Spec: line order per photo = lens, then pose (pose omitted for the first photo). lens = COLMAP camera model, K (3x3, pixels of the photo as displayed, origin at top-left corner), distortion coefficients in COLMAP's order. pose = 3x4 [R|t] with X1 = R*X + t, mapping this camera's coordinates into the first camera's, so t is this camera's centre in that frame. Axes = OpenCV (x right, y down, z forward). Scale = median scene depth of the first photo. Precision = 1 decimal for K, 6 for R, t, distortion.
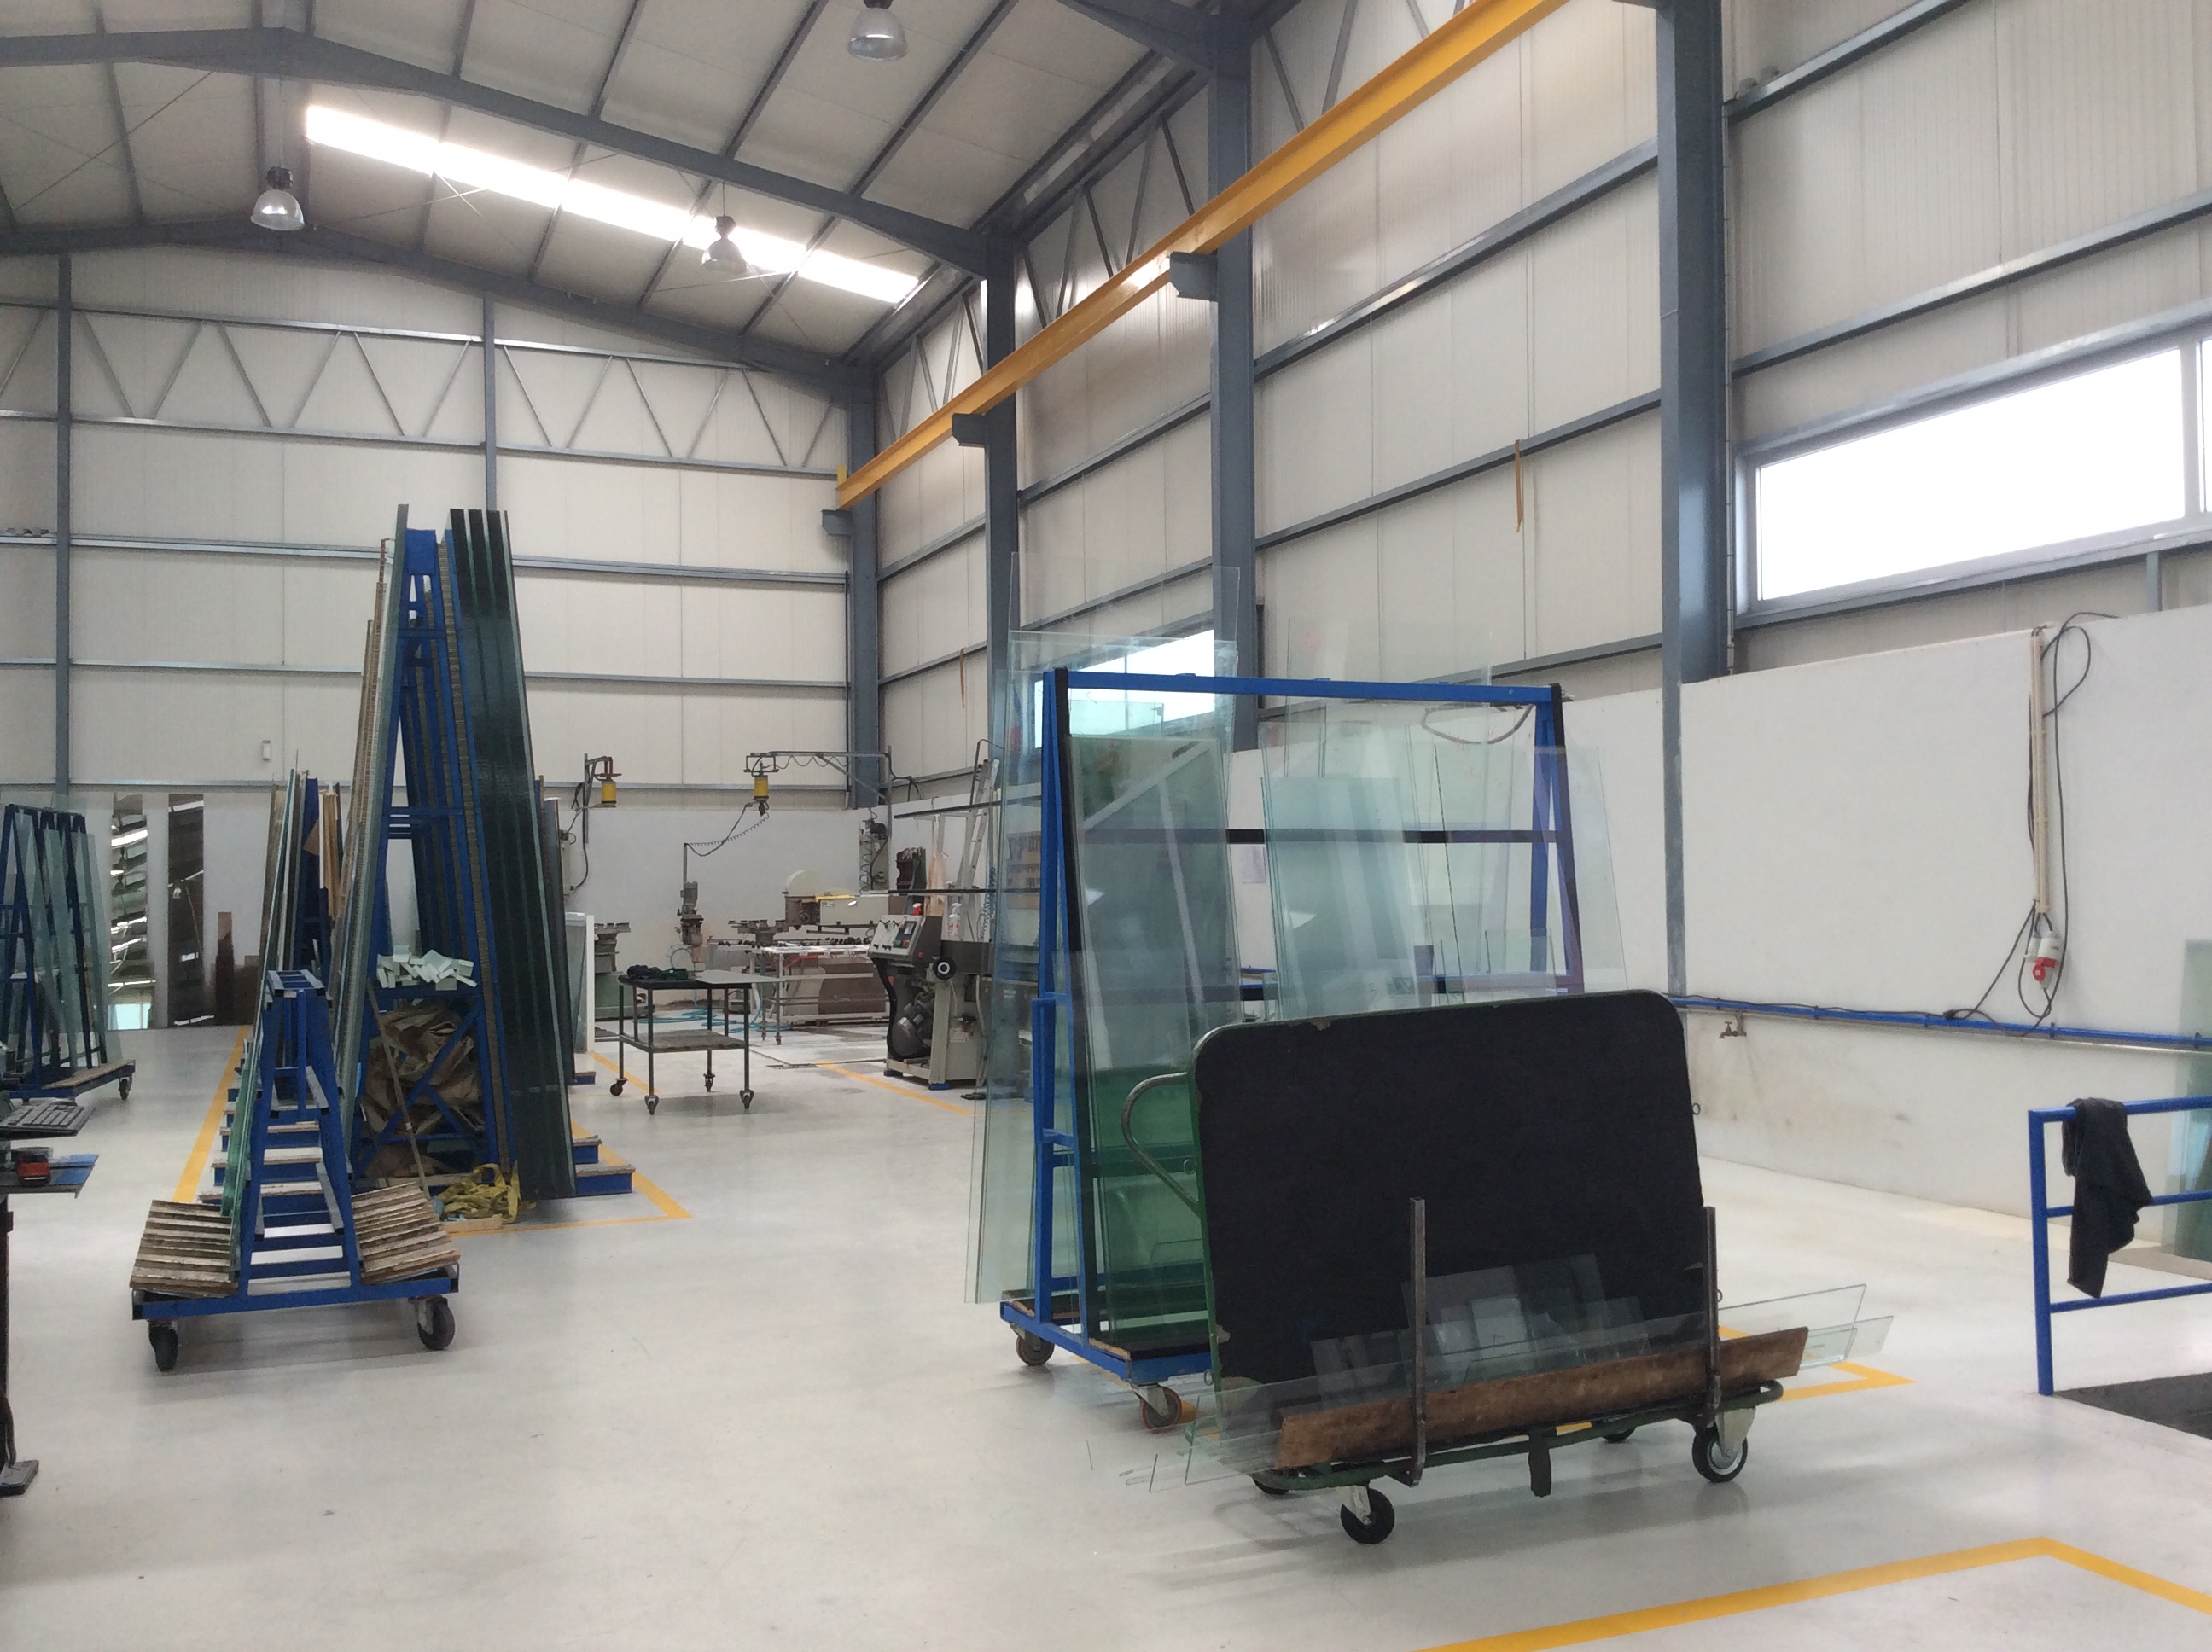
lens RADIAL K [[2024.7, 0, 1108.2], [0, 2024.7, 816.5], [0, 0, 1]] dist [0.126558, -0.266433]
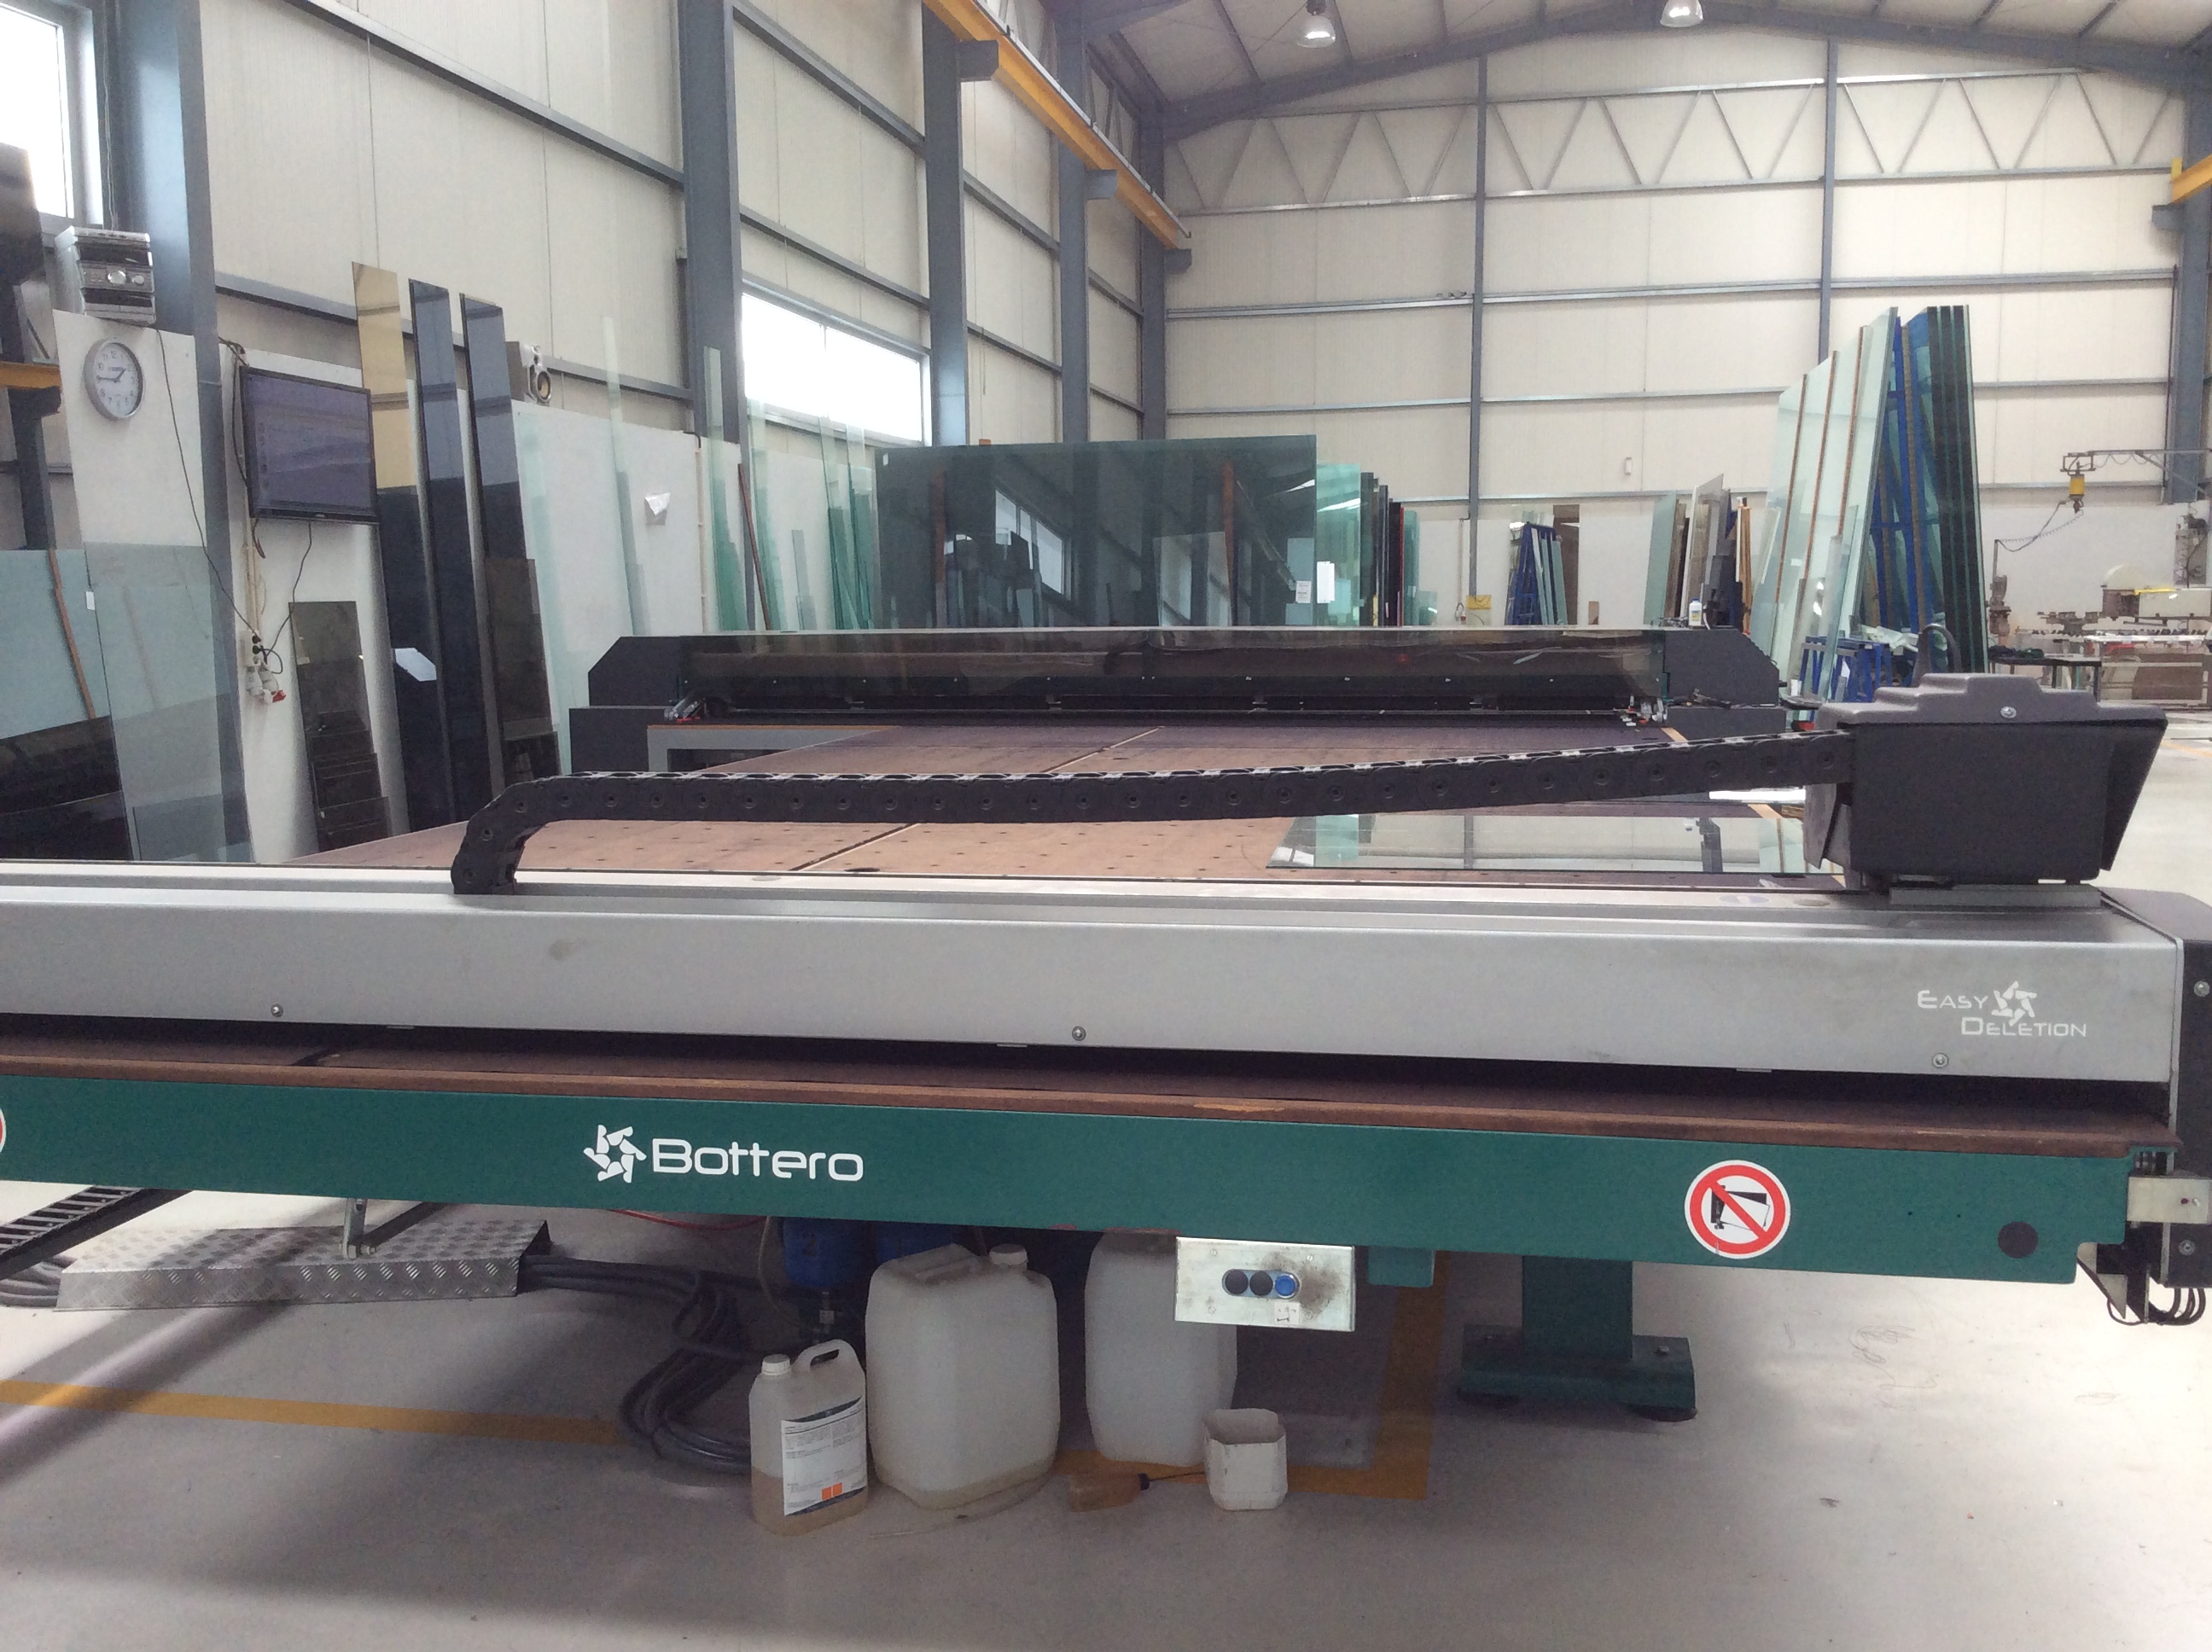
lens RADIAL K [[2035.0, 0, 1106.0], [0, 2035.0, 826.0], [0, 0, 1]] dist [0.090192, -0.163062]
pose [[0.838913, 0.067931, -0.540009, -0.004513], [0.015815, 0.988719, 0.148945, -0.007901], [0.544035, -0.133492, 0.828375, -0.213796]]
